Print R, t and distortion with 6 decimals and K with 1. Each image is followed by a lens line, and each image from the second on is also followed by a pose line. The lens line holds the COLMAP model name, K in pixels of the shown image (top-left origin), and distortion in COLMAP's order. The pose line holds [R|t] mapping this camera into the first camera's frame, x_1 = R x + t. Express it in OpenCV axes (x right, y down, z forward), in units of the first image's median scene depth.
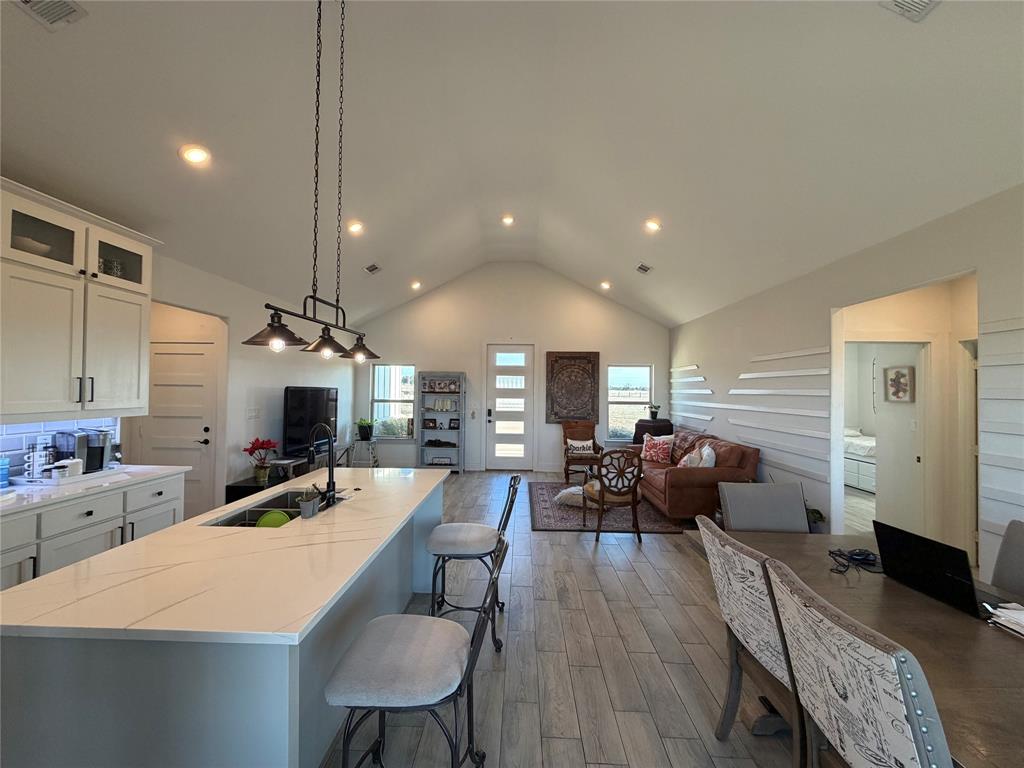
lens RADIAL K [[407.8, 0, 507.4], [0, 407.8, 383.4], [0, 0, 1]] dist [-0.000222, 0.000153]
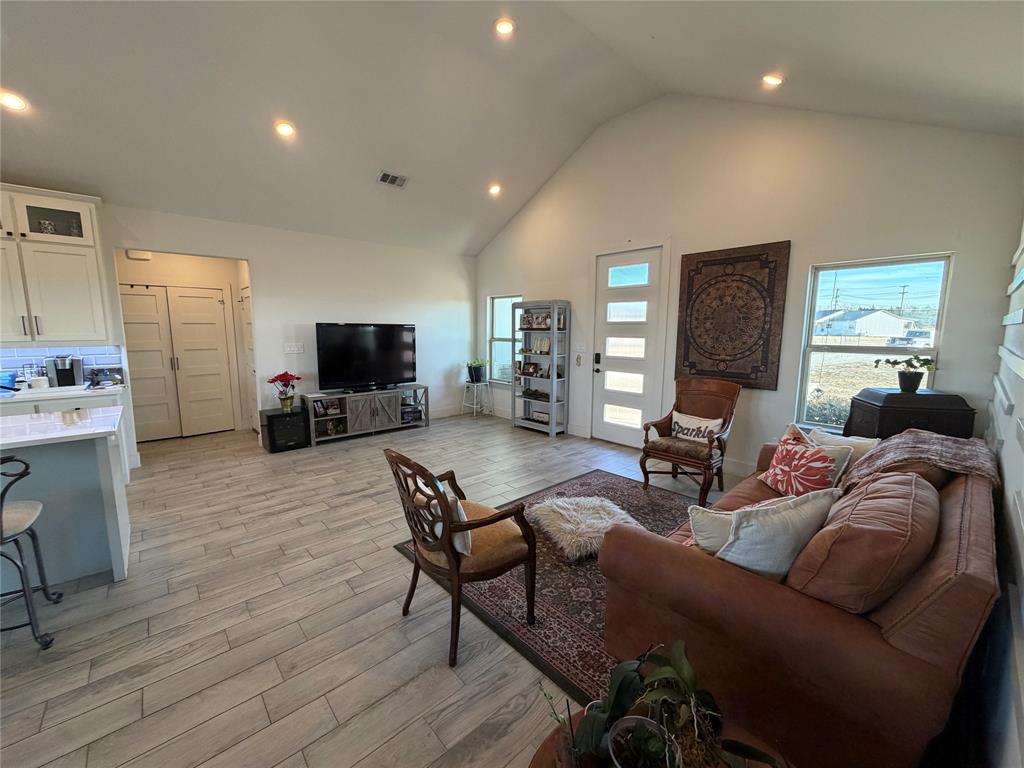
lens RADIAL K [[407.8, 0, 508.0], [0, 407.8, 383.8], [0, 0, 1]] dist [-0.000222, 0.000153]
pose [[0.691870, 0.088171, -0.716618, 0.576513], [0.017685, 0.990148, 0.138900, 0.026616], [0.721805, -0.108775, 0.683495, 0.682769]]
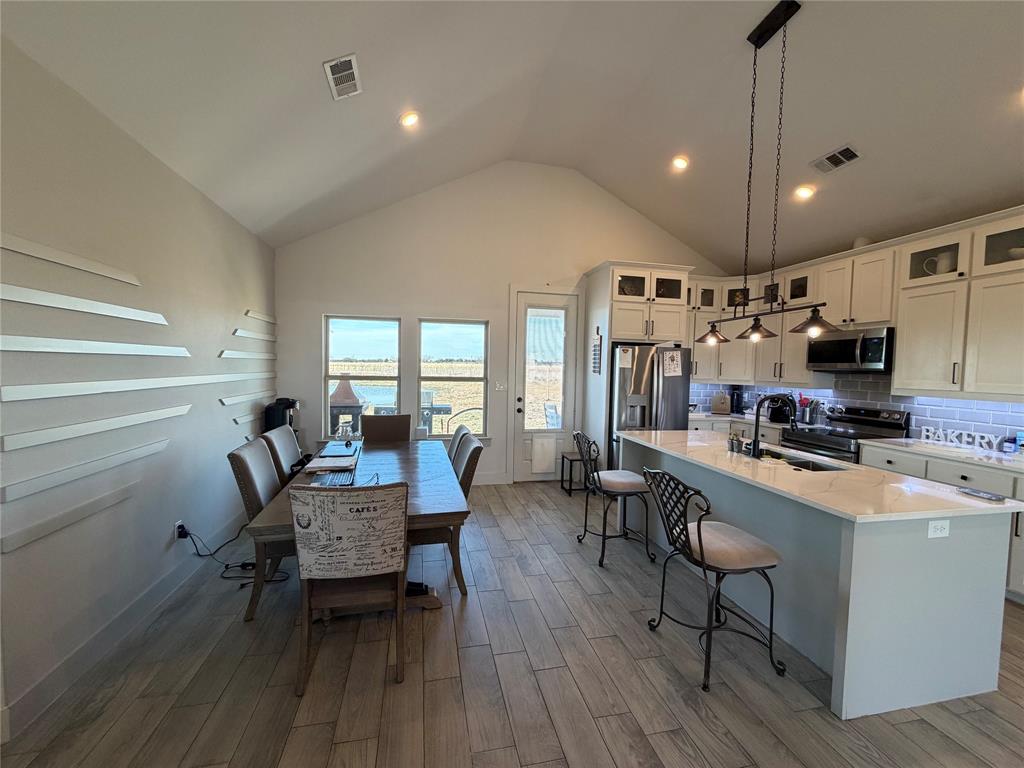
lens RADIAL K [[407.8, 0, 506.2], [0, 407.8, 384.5], [0, 0, 1]] dist [-0.000222, 0.000153]
pose [[-0.969118, -0.018863, -0.245874, 0.289059], [-0.026648, 0.999242, 0.028373, 0.025767], [0.245153, 0.034049, -0.968886, 0.936024]]
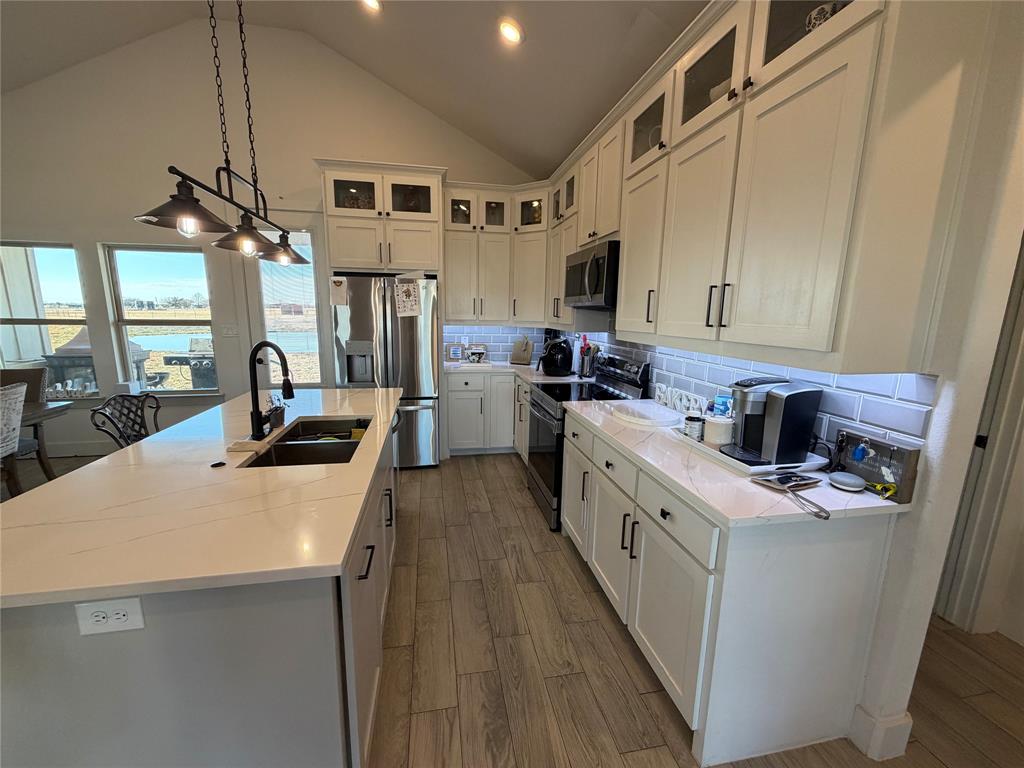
lens RADIAL K [[407.8, 0, 507.6], [0, 407.8, 384.2], [0, 0, 1]] dist [-0.000222, 0.000153]
pose [[-0.975104, 0.017364, -0.221069, -0.343590], [-0.018832, 0.986844, 0.160576, 0.022081], [0.220948, 0.160741, -0.961948, 0.872904]]
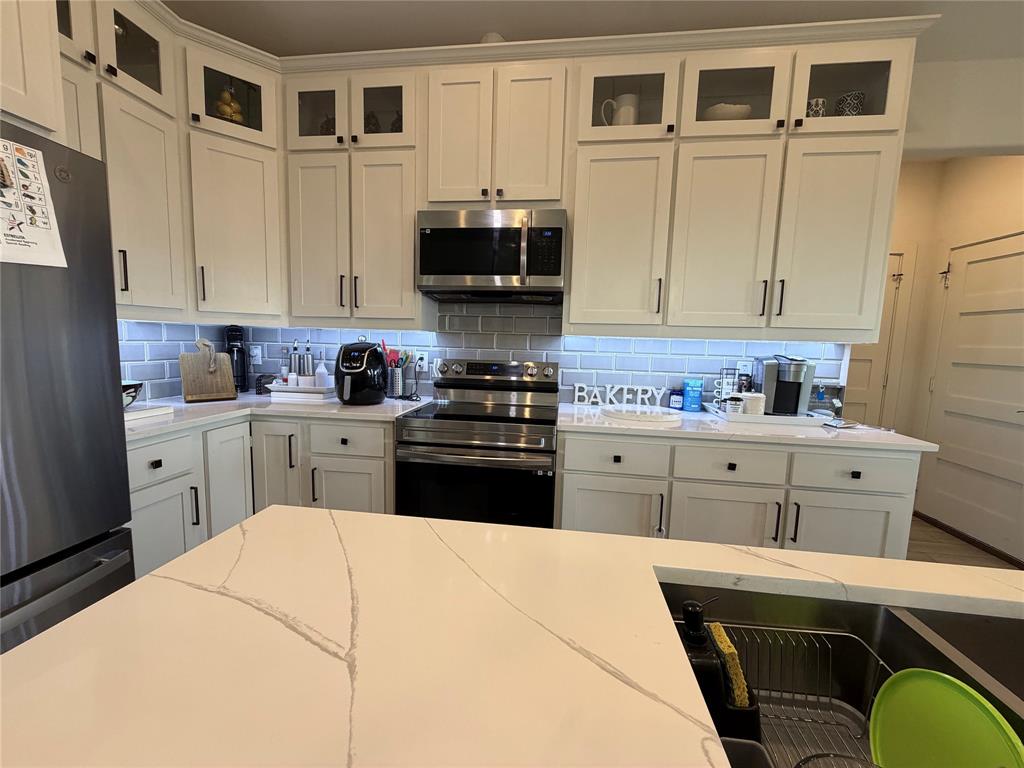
lens RADIAL K [[407.8, 0, 507.9], [0, 407.8, 384.1], [0, 0, 1]] dist [-0.000222, 0.000153]
pose [[-0.092118, 0.094017, -0.991300, -0.157087], [-0.013433, 0.995325, 0.095647, 0.059151], [0.995658, 0.022127, -0.090424, 0.348711]]
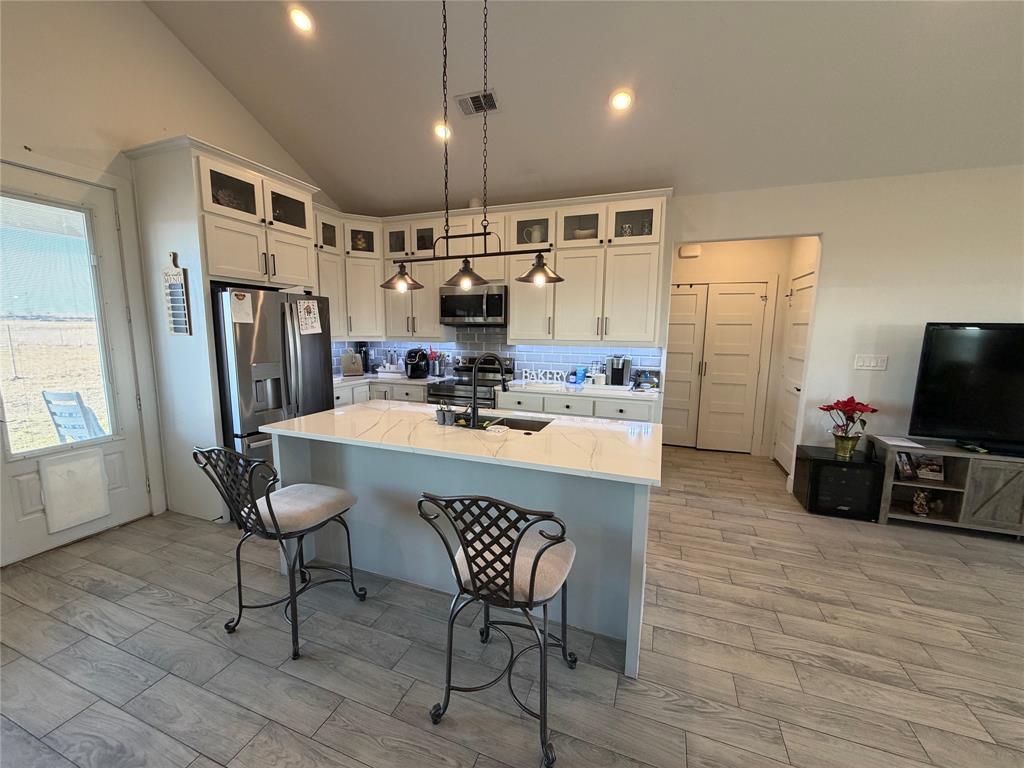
lens RADIAL K [[407.8, 0, 508.4], [0, 407.8, 384.1], [0, 0, 1]] dist [-0.000222, 0.000153]
pose [[-0.317771, 0.117483, -0.940861, 0.248267], [0.002440, 0.992392, 0.123093, 0.022939], [0.948164, 0.036820, -0.315640, 0.656147]]
